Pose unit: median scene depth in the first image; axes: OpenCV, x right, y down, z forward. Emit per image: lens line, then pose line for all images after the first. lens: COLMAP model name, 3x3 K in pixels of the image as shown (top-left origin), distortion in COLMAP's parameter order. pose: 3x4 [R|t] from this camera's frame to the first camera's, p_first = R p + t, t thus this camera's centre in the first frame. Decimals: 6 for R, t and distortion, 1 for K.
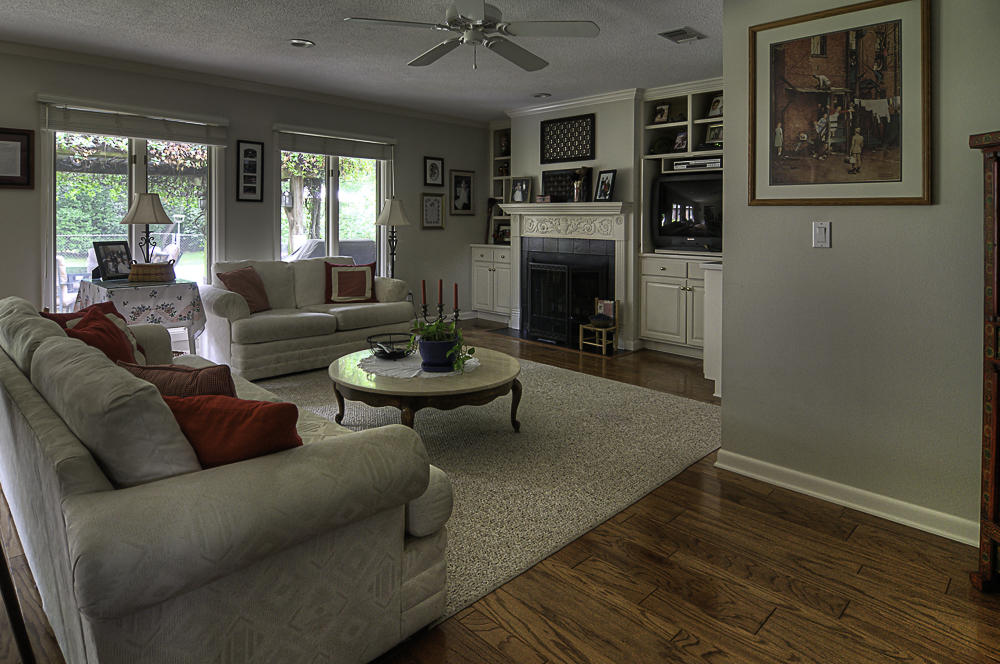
lens RADIAL K [[582.6, 0, 498.0], [0, 582.6, 224.2], [0, 0, 1]] dist [-0.001165, -0.000804]
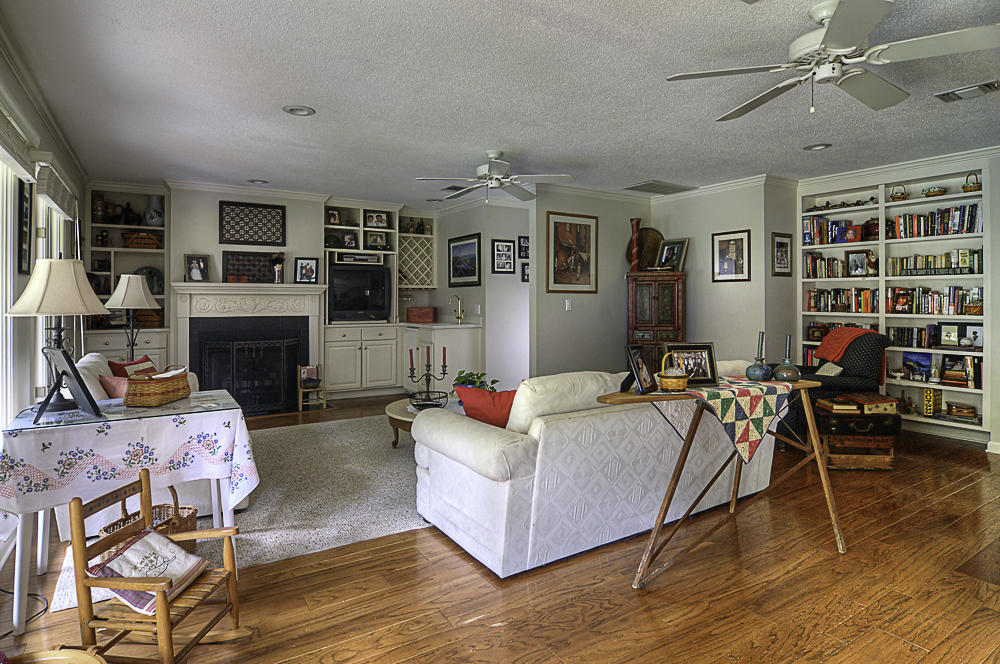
lens RADIAL K [[540.0, 0, 501.6], [0, 540.0, 295.4], [0, 0, 1]] dist [-0.004205, -0.009831]
pose [[0.226302, -0.003077, 0.974052, -0.799069], [0.007265, 0.999973, 0.001471, -0.013142], [-0.974030, 0.006743, 0.226319, 0.358437]]
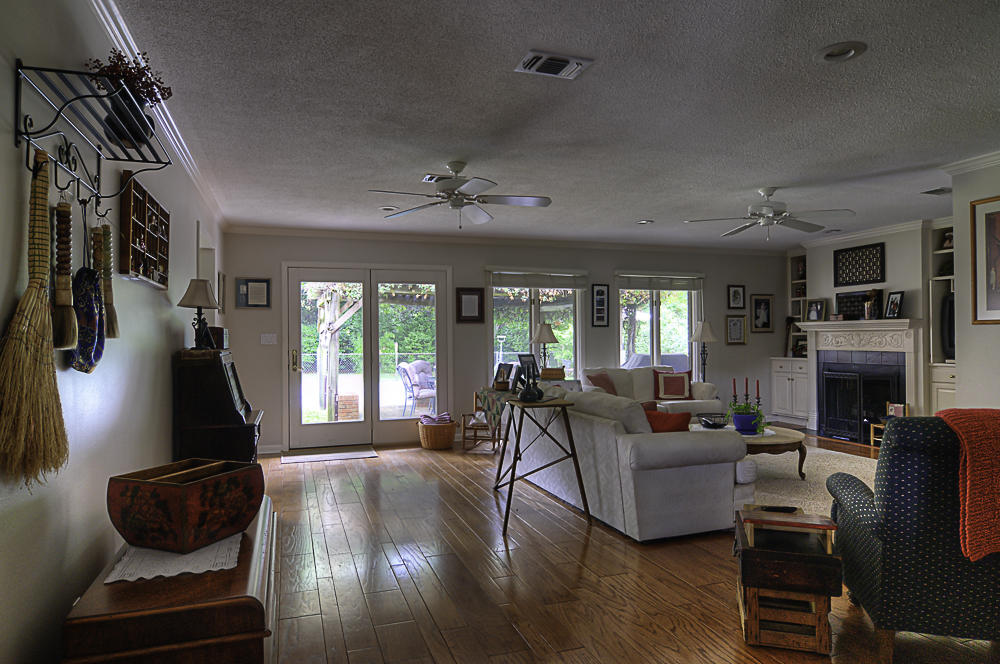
lens RADIAL K [[627.8, 0, 499.4], [0, 627.8, 341.3], [0, 0, 1]] dist [0.000773, -0.021367]
pose [[0.895915, -0.015025, -0.443972, 0.031808], [0.014963, 0.999881, -0.003643, -0.001139], [0.443974, -0.003380, 0.896033, -0.462753]]
